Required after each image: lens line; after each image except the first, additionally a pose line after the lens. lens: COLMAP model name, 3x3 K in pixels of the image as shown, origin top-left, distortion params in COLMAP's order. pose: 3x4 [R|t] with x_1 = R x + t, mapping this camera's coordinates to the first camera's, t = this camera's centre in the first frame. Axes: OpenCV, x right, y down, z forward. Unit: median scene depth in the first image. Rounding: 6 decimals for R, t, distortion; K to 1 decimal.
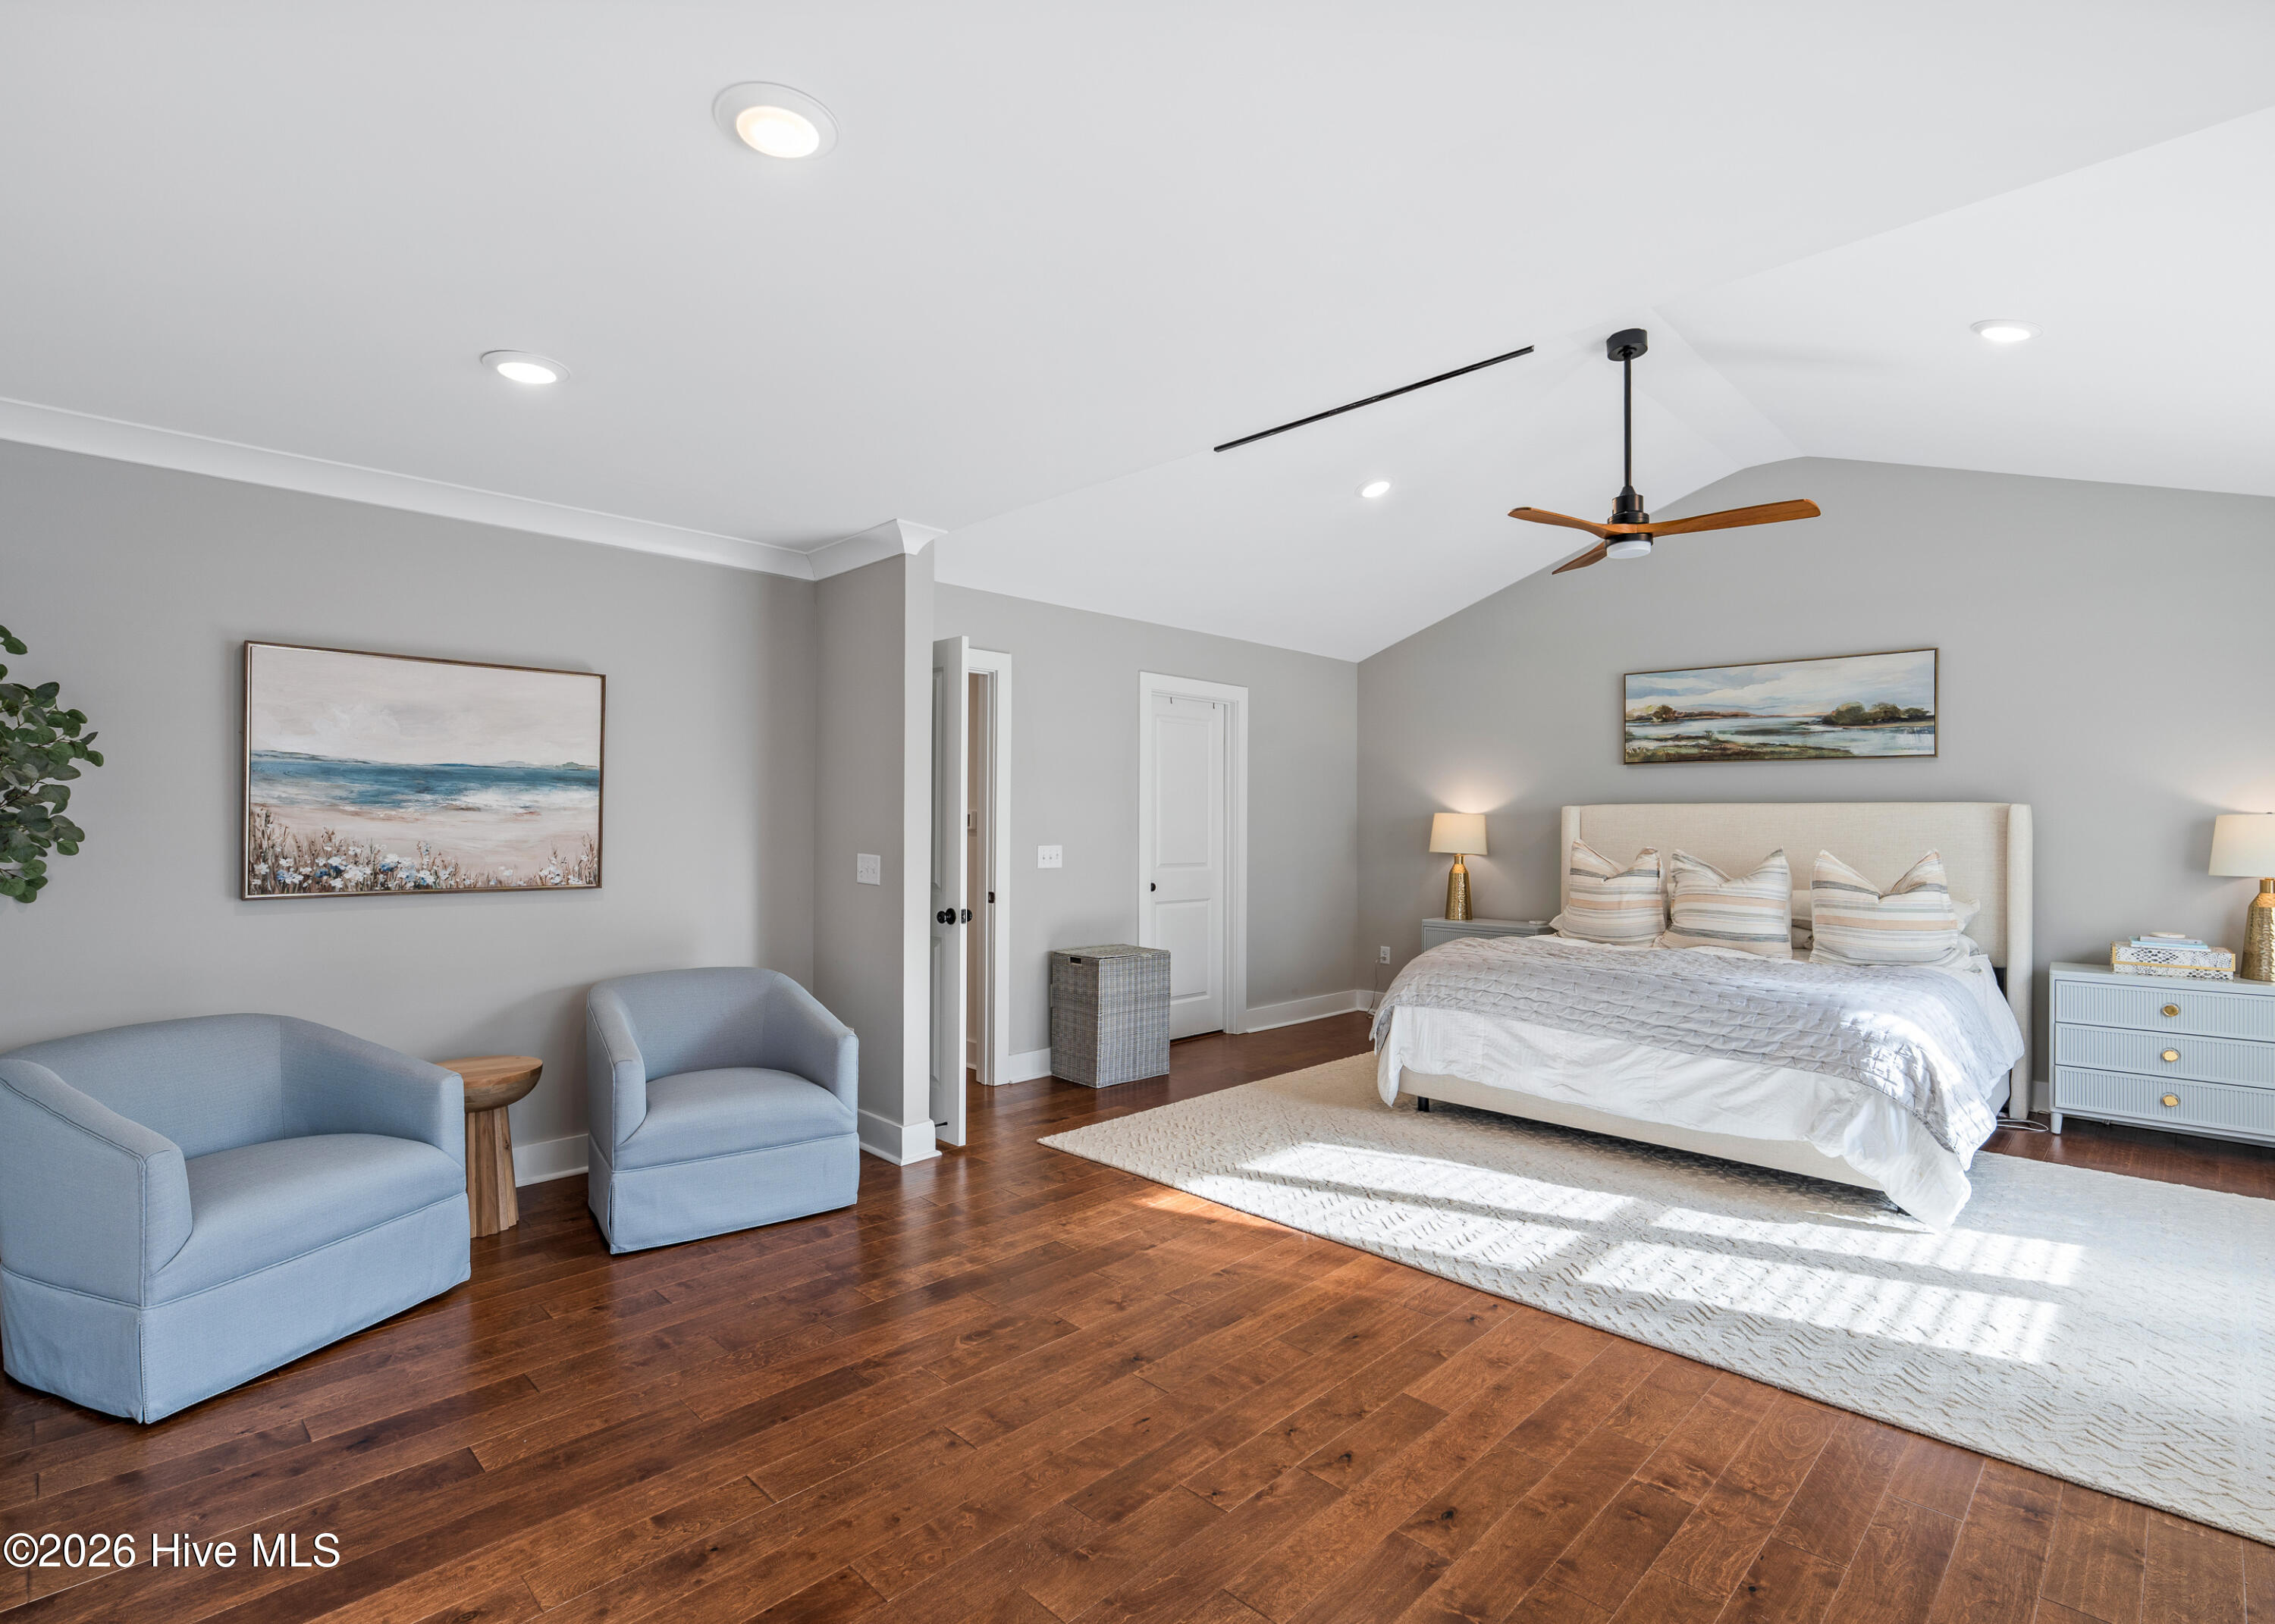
lens RADIAL K [[1088.5, 0, 1158.0], [0, 1088.5, 815.1], [0, 0, 1]] dist [-0.008376, 0.001938]
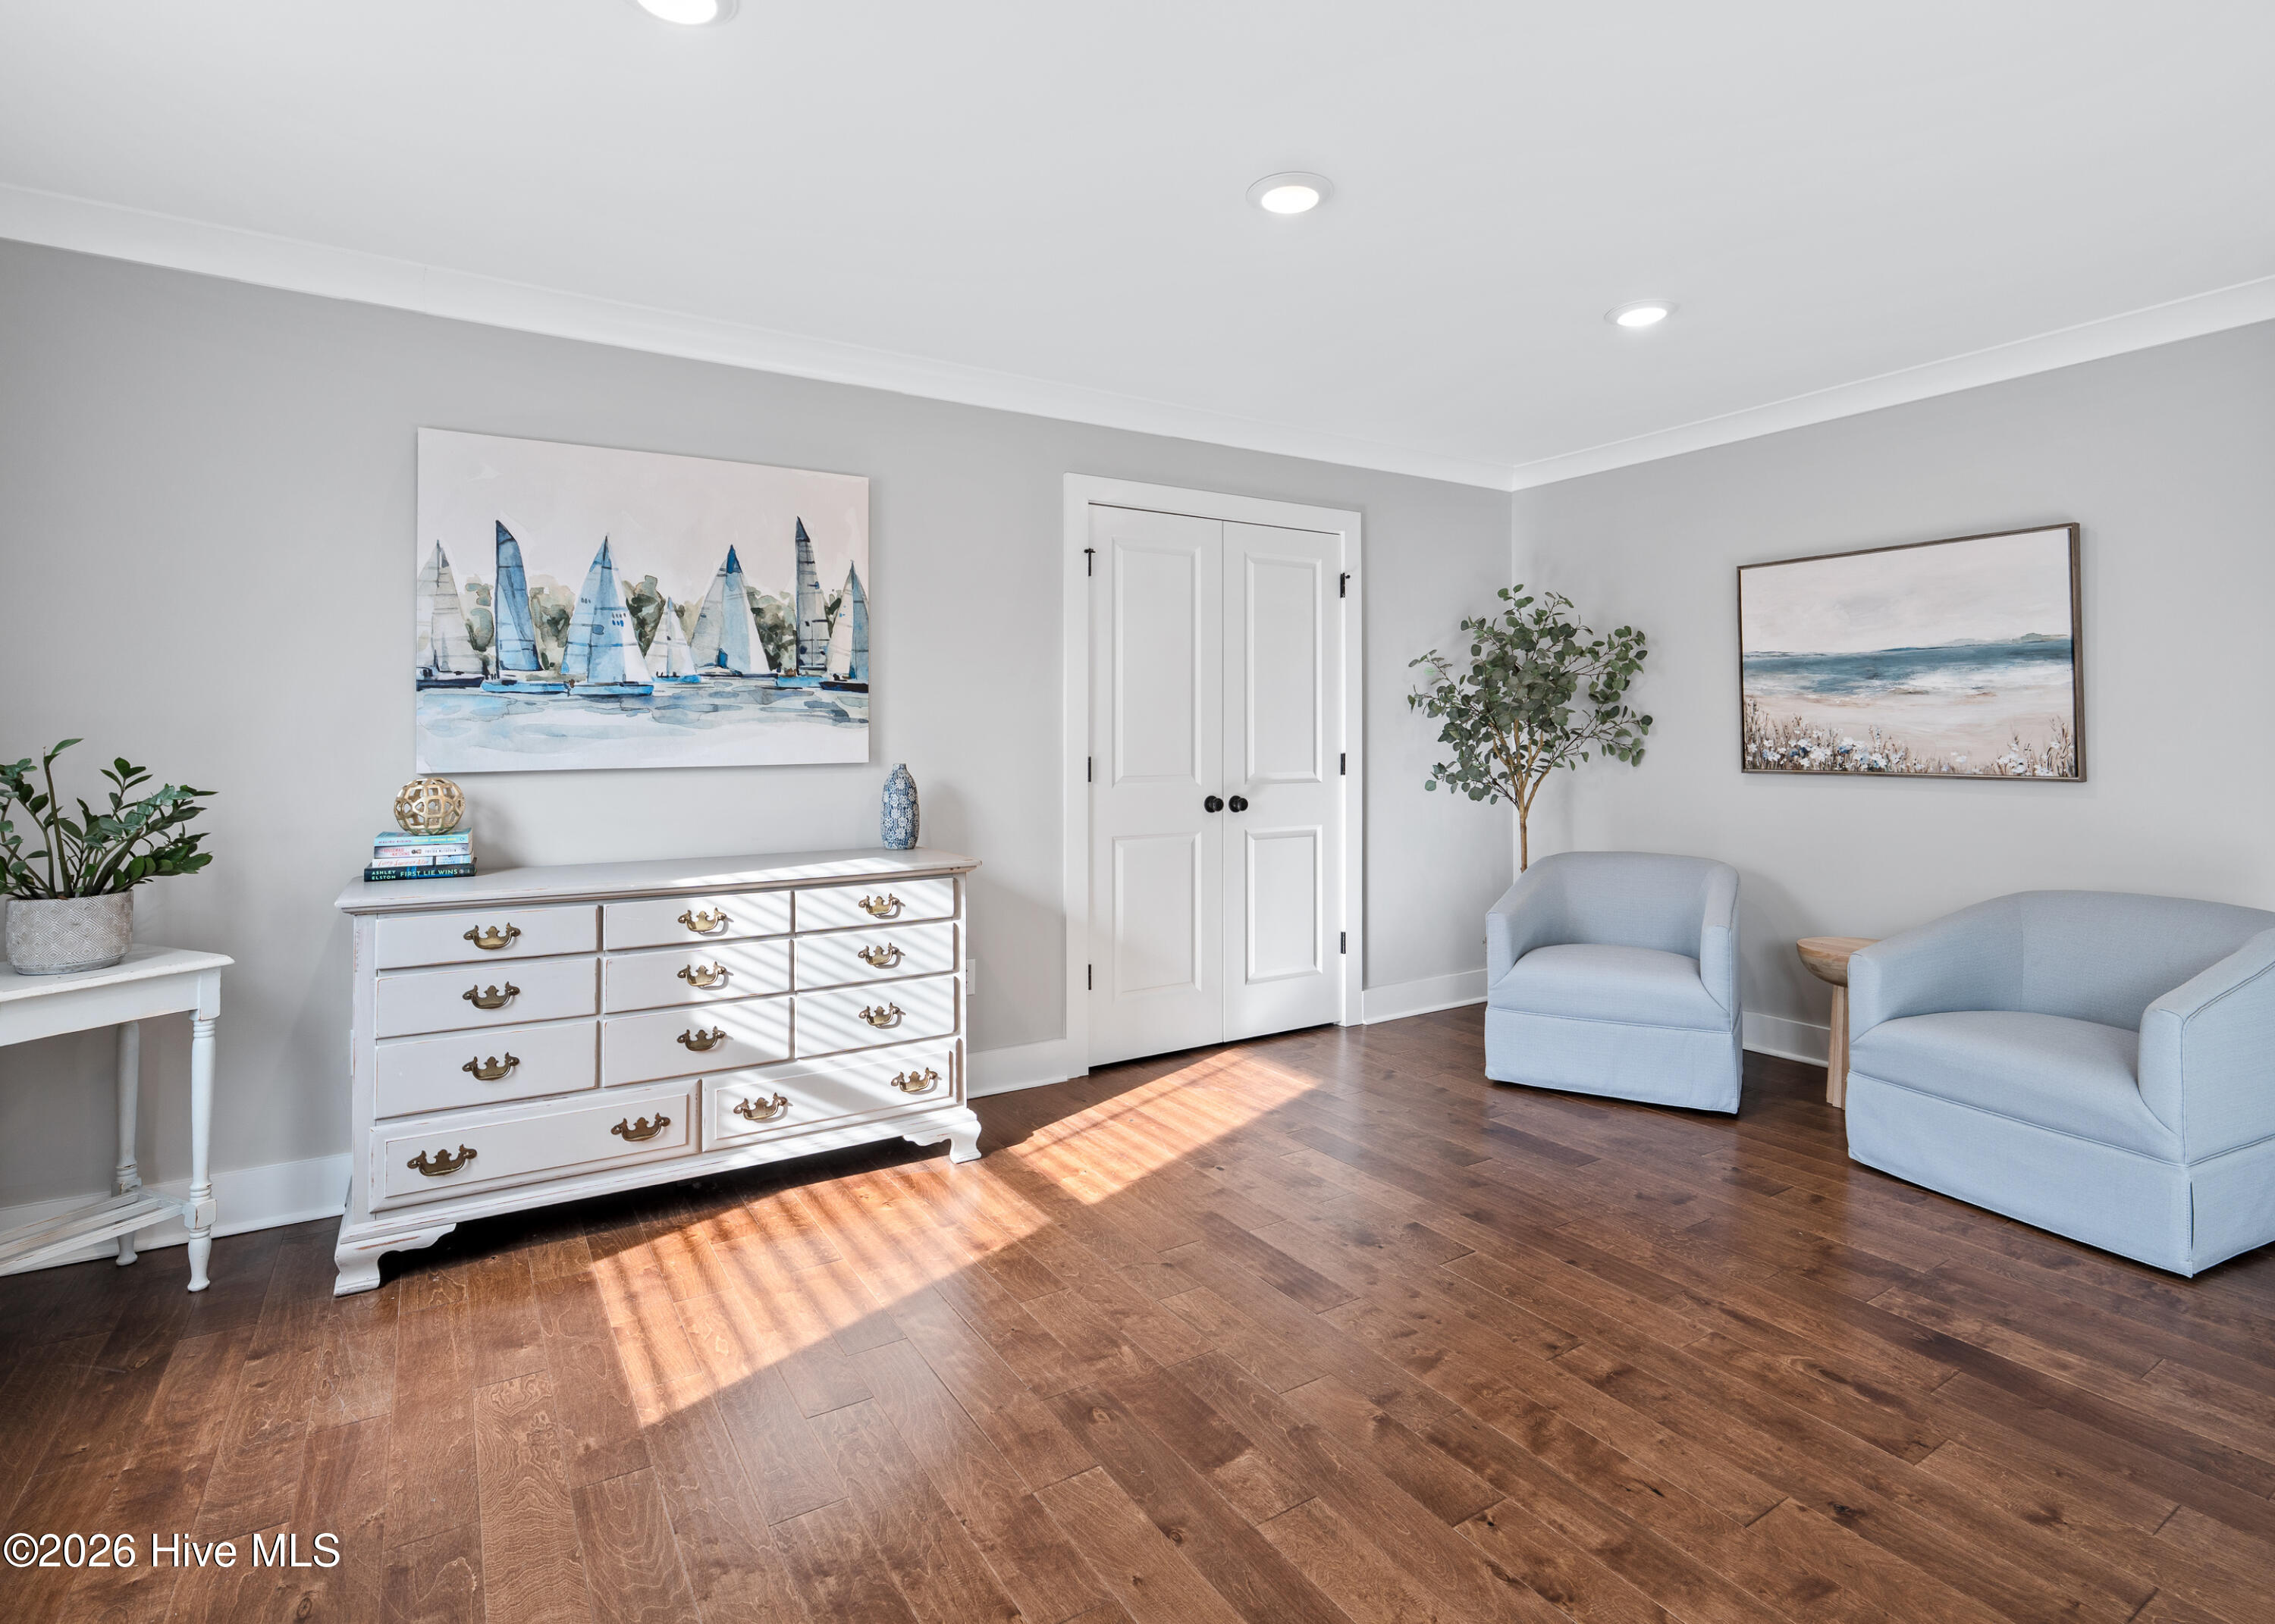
lens RADIAL K [[1088.5, 0, 1089.1], [0, 1088.5, 712.6], [0, 0, 1]] dist [-0.008376, 0.001938]
pose [[-0.253568, -0.025297, -0.966987, 0.541513], [0.008589, 0.999560, -0.028401, 0.036492], [0.967279, -0.015507, -0.253239, 0.560272]]
